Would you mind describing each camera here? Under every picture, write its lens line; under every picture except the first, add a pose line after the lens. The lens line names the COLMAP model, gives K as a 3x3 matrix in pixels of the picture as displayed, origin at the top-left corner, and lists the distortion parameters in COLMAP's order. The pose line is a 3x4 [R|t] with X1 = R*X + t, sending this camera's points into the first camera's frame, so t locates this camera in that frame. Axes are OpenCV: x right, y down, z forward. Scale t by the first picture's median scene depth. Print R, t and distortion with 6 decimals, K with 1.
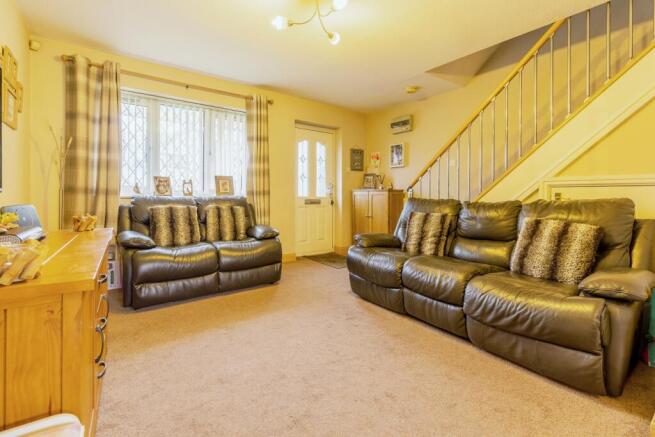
lens RADIAL K [[295.6, 0, 323.6], [0, 295.6, 191.2], [0, 0, 1]] dist [0.004179, -0.000393]
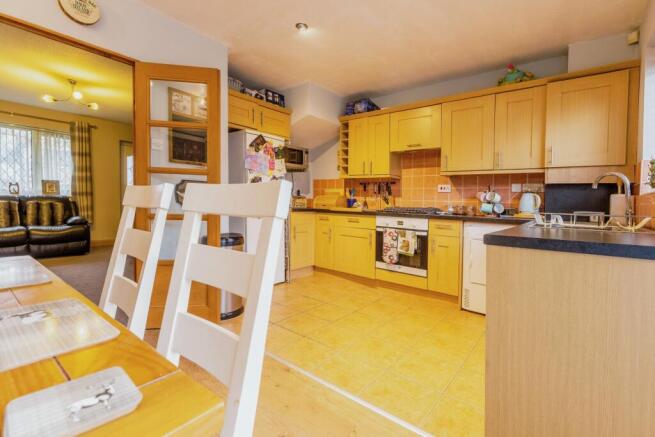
lens RADIAL K [[295.6, 0, 333.1], [0, 295.6, 205.3], [0, 0, 1]] dist [0.004179, -0.000393]
pose [[0.965527, 0.011422, 0.260052, 0.577731], [-0.017203, 0.999653, 0.019964, 0.012976], [-0.259734, -0.023750, 0.965388, -0.663941]]
